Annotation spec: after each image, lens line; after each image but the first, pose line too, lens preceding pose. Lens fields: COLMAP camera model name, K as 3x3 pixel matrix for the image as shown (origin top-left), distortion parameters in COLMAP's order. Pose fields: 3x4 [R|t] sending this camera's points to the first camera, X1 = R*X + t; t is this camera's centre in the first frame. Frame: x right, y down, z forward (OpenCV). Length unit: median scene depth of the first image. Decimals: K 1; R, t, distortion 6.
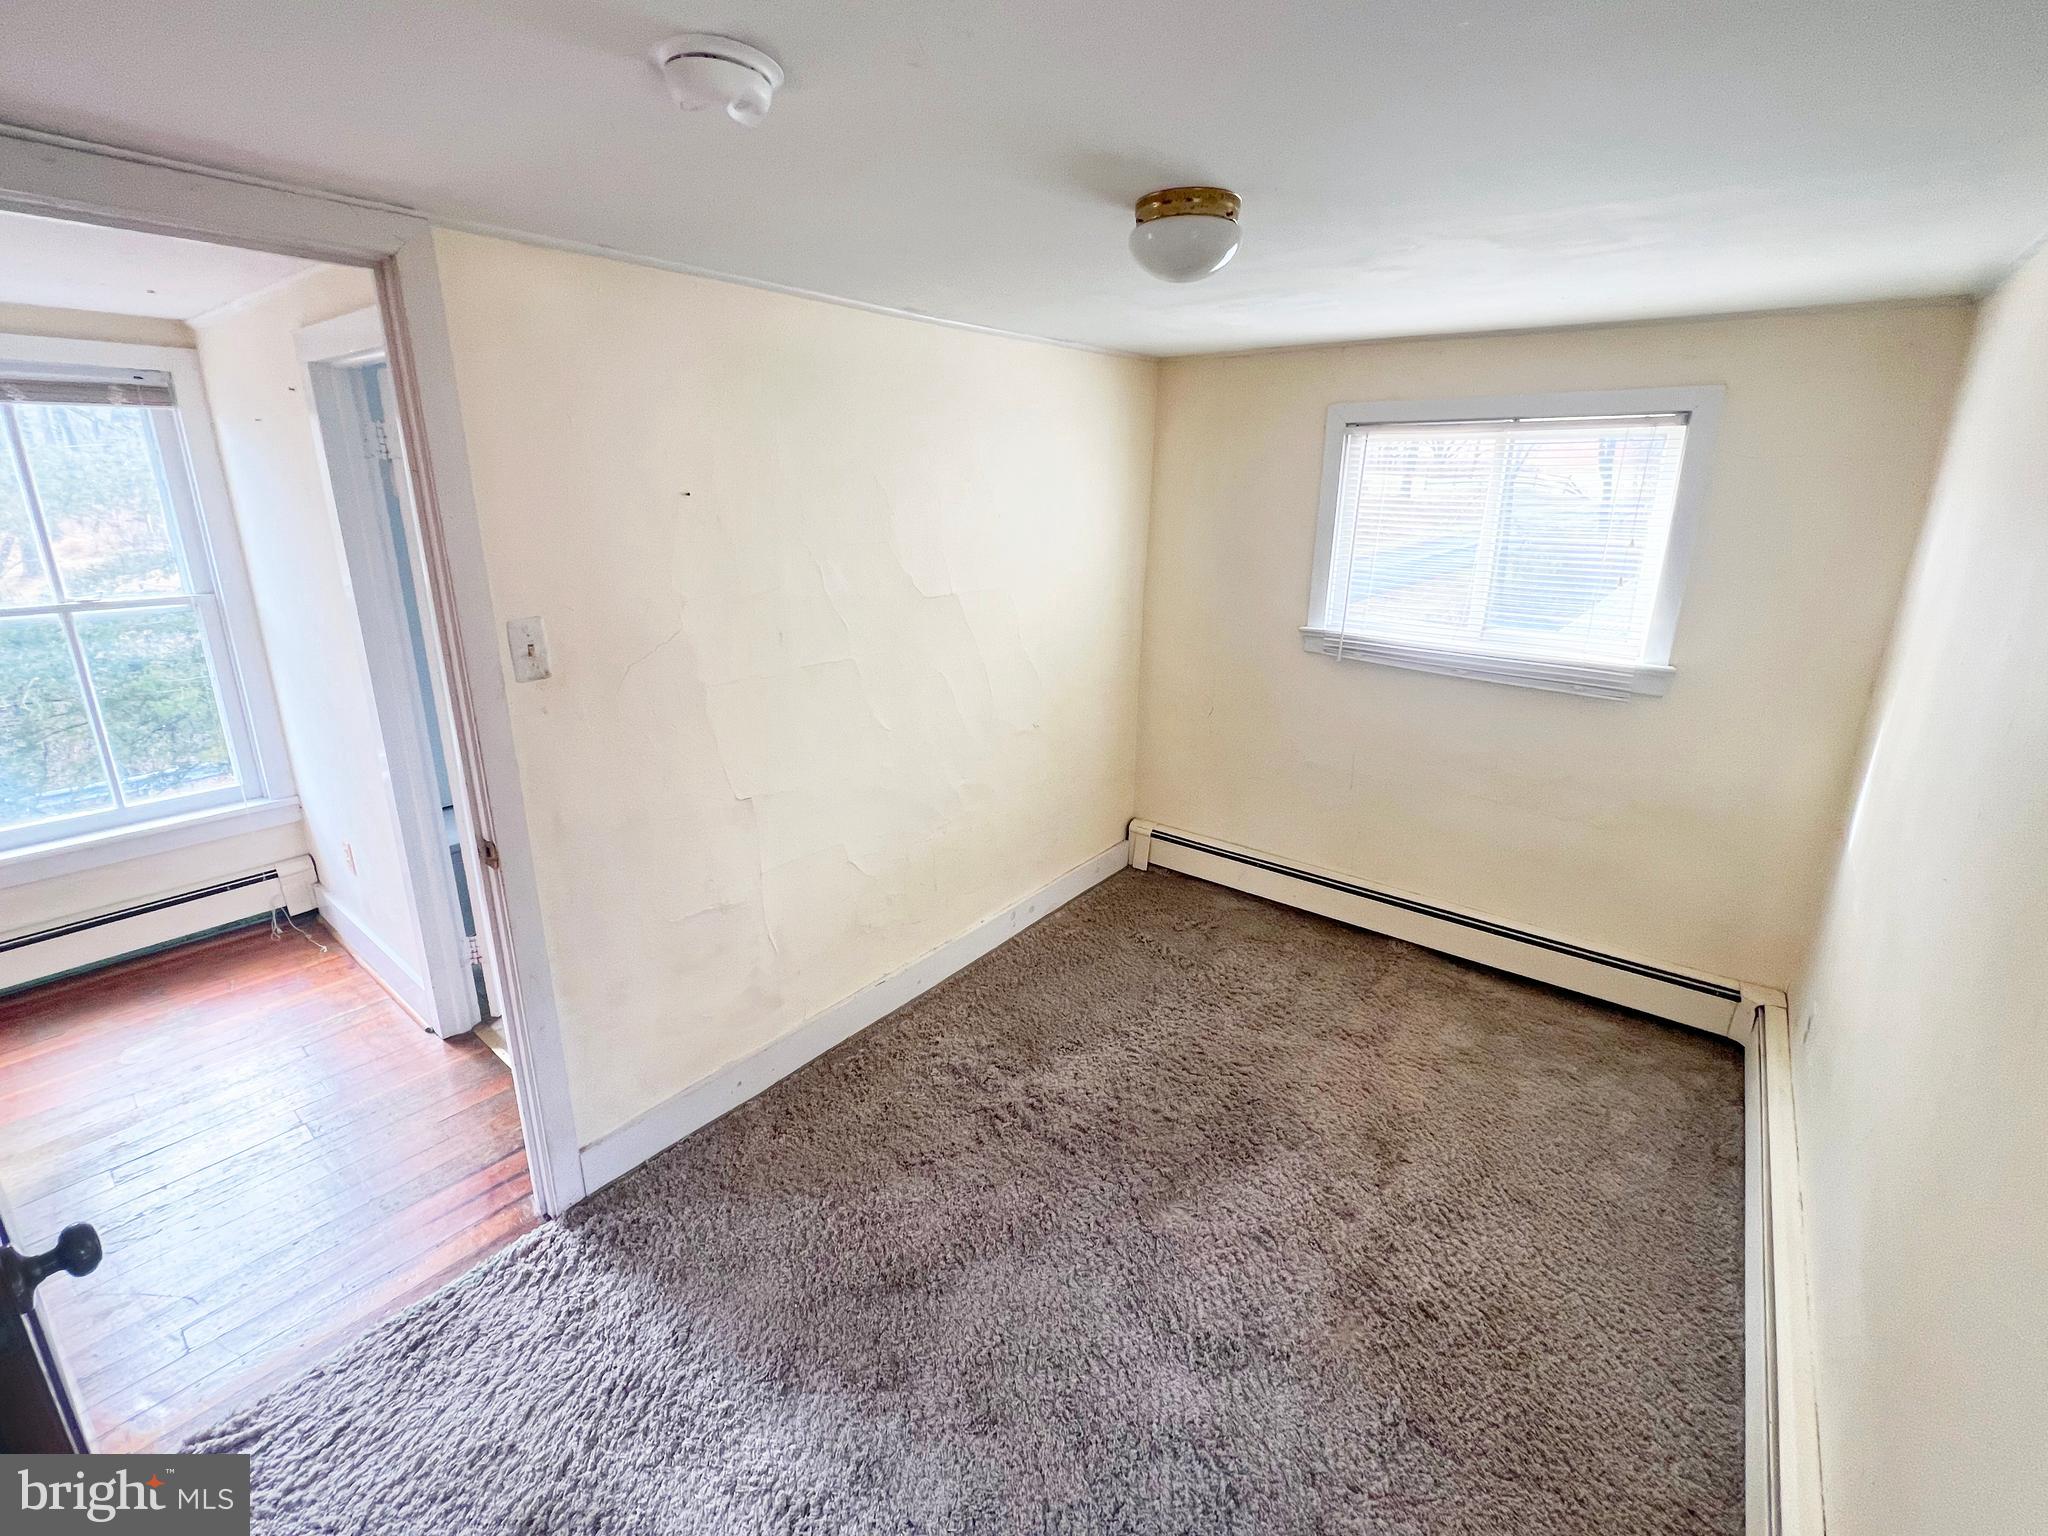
lens RADIAL K [[875.7, 0, 1033.7], [0, 875.7, 727.6], [0, 0, 1]] dist [0.001809, 0.000085]
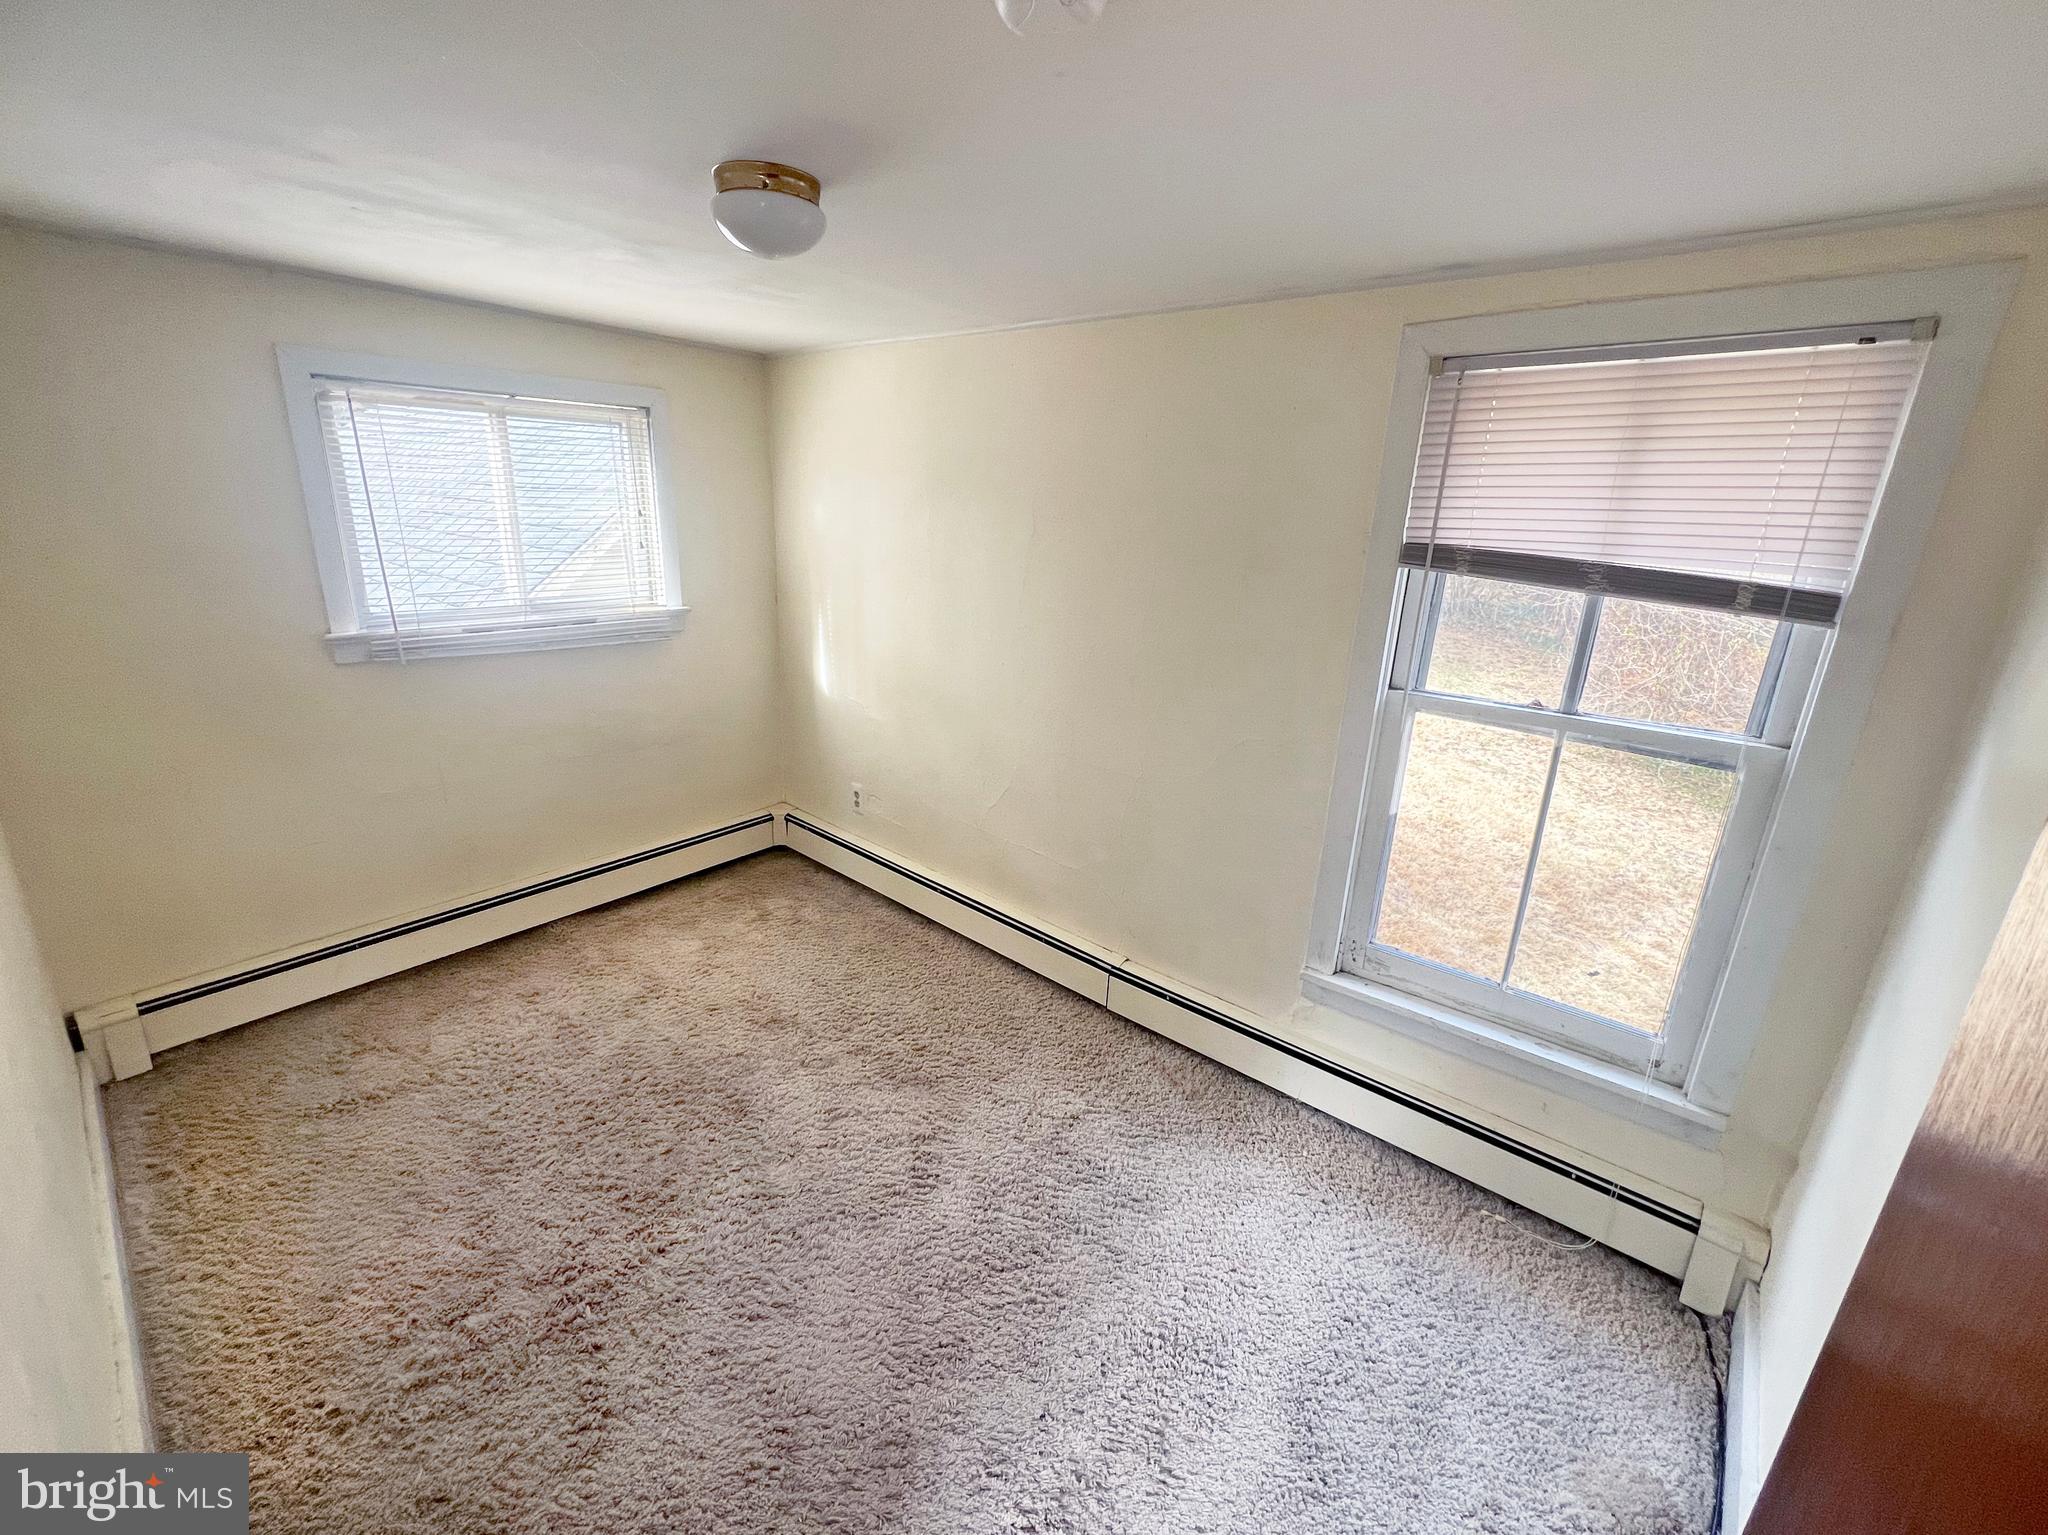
lens RADIAL K [[815.7, 0, 1019.1], [0, 815.7, 763.7], [0, 0, 1]] dist [-0.002489, -0.000114]
pose [[0.033647, -0.314347, 0.948712, -0.464416], [0.232335, 0.925704, 0.298483, -0.094714], [-0.972054, 0.210376, 0.104181, 0.402083]]
